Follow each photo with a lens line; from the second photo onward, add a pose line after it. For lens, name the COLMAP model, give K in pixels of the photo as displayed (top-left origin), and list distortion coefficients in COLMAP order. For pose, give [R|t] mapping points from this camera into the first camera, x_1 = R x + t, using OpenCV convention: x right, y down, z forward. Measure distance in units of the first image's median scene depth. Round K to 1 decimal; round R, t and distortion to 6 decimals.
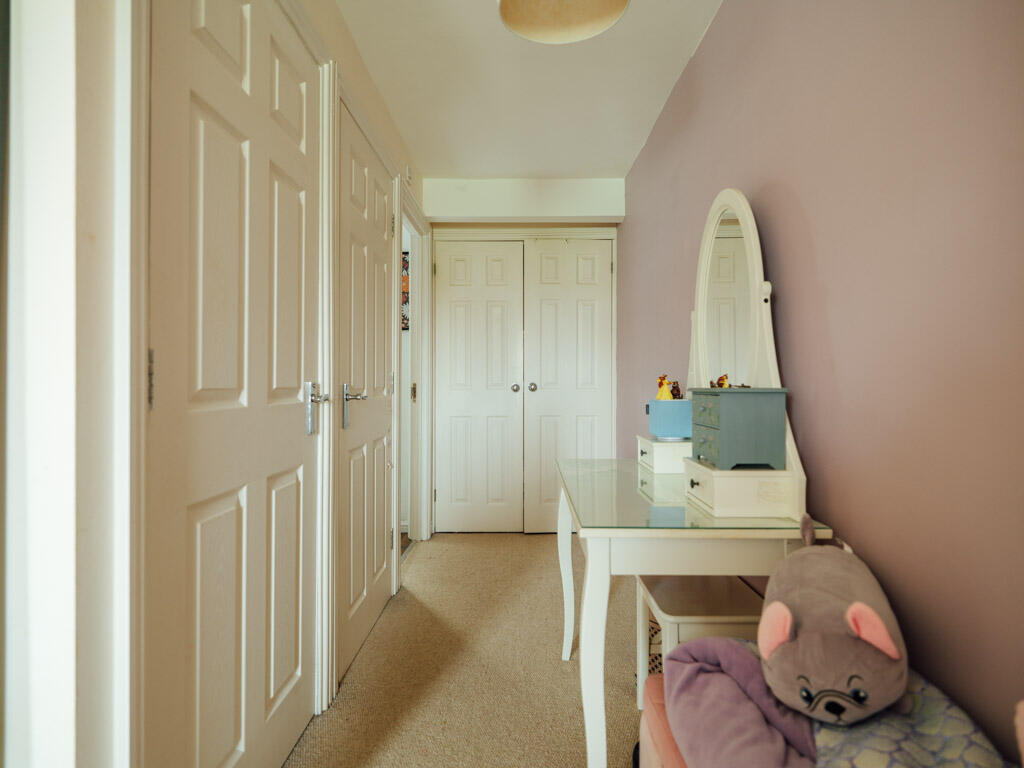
lens RADIAL K [[554.5, 0, 511.6], [0, 554.5, 385.0], [0, 0, 1]] dist [0.004569, -0.002909]
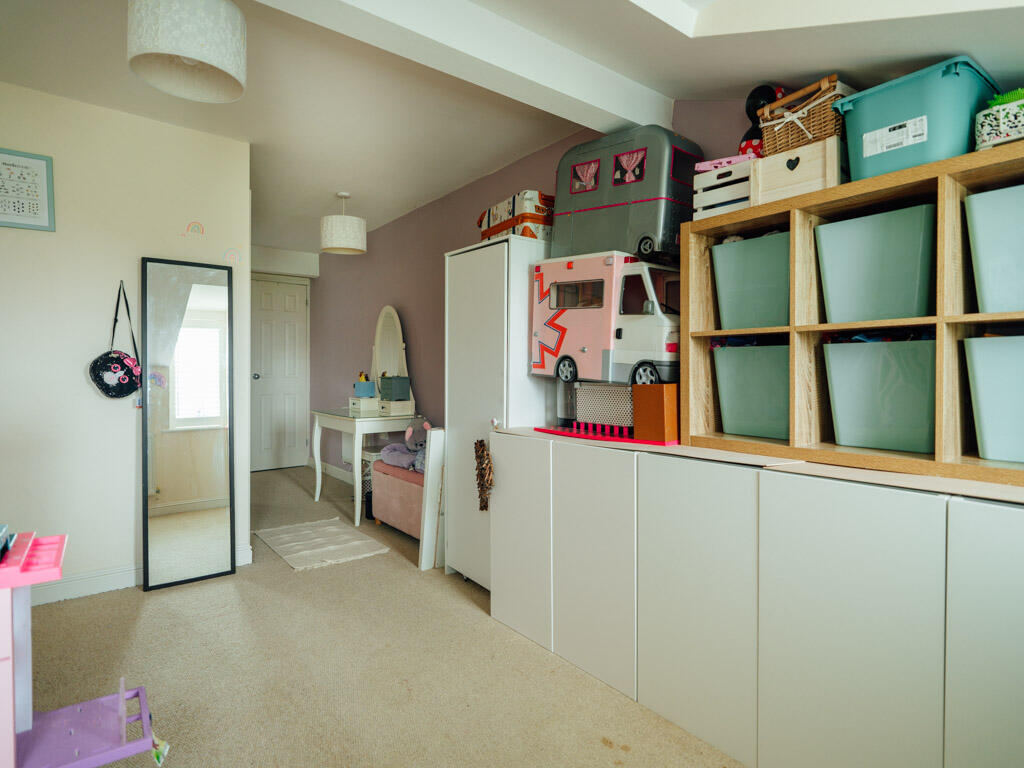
lens RADIAL K [[554.5, 0, 511.3], [0, 554.5, 380.9], [0, 0, 1]] dist [0.004569, -0.002909]
pose [[0.788846, -0.007755, 0.614542, -1.002097], [0.000140, 0.999923, 0.012438, -0.009718], [-0.614591, -0.009726, 0.788786, -1.871088]]
